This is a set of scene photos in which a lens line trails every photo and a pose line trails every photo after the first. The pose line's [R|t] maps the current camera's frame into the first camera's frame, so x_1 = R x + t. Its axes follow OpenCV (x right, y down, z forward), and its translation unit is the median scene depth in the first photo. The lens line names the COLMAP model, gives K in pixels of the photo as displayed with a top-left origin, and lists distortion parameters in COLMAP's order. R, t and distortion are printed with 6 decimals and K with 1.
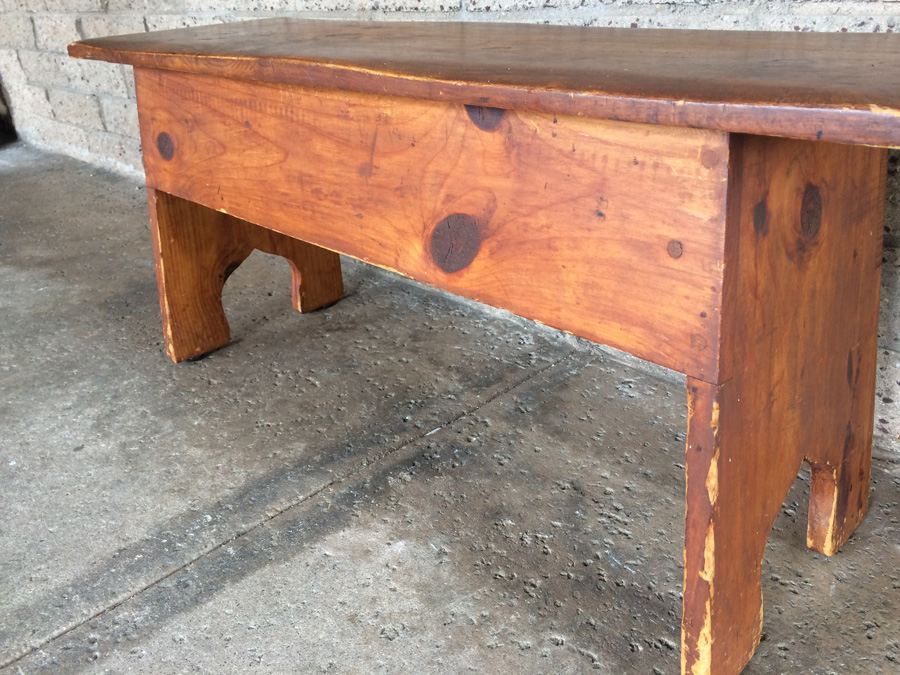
lens RADIAL K [[768.9, 0, 450.0], [0, 768.9, 337.5], [0, 0, 1]] dist [0.077355, -0.108886]
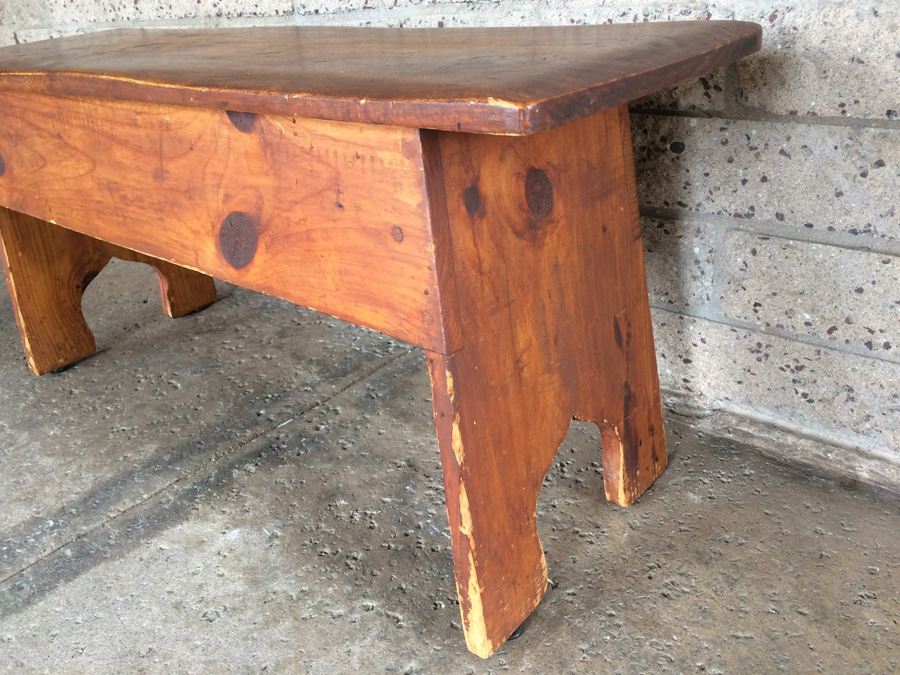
lens RADIAL K [[765.3, 0, 450.0], [0, 765.3, 337.5], [0, 0, 1]] dist [0.084807, -0.117851]
pose [[0.996012, -0.068622, 0.057018, 0.207147], [0.068286, 0.997635, 0.007829, 0.019924], [-0.057421, -0.003904, 0.998342, -0.062031]]
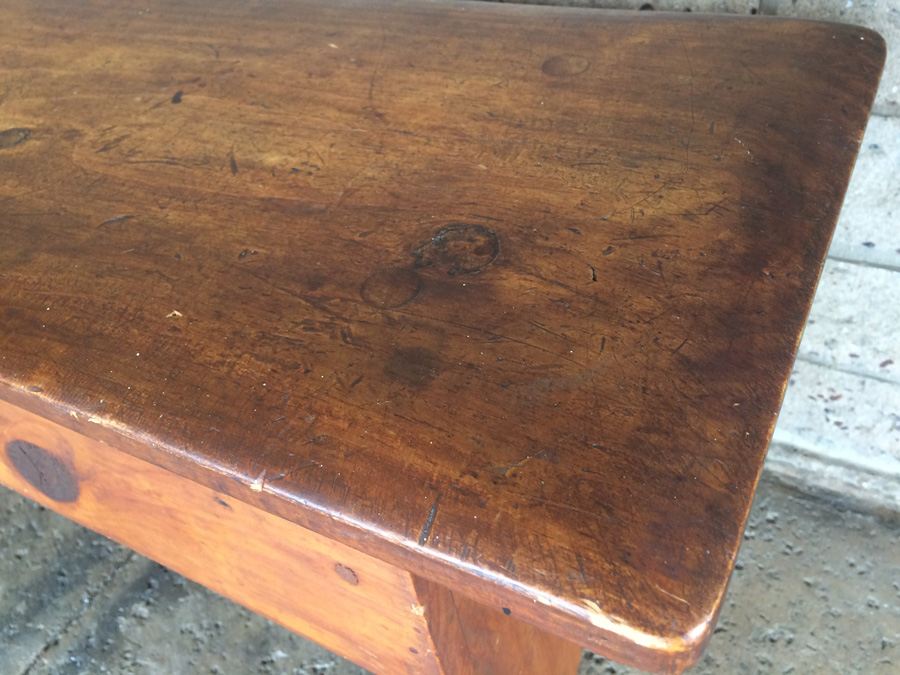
lens RADIAL K [[780.6, 0, 450.0], [0, 780.6, 337.5], [0, 0, 1]] dist [0.067754, -0.107456]
pose [[0.949668, -0.261033, 0.173185, 0.218974], [0.201052, 0.931850, 0.302049, -0.322614], [-0.240227, -0.252027, 0.937429, 0.318952]]
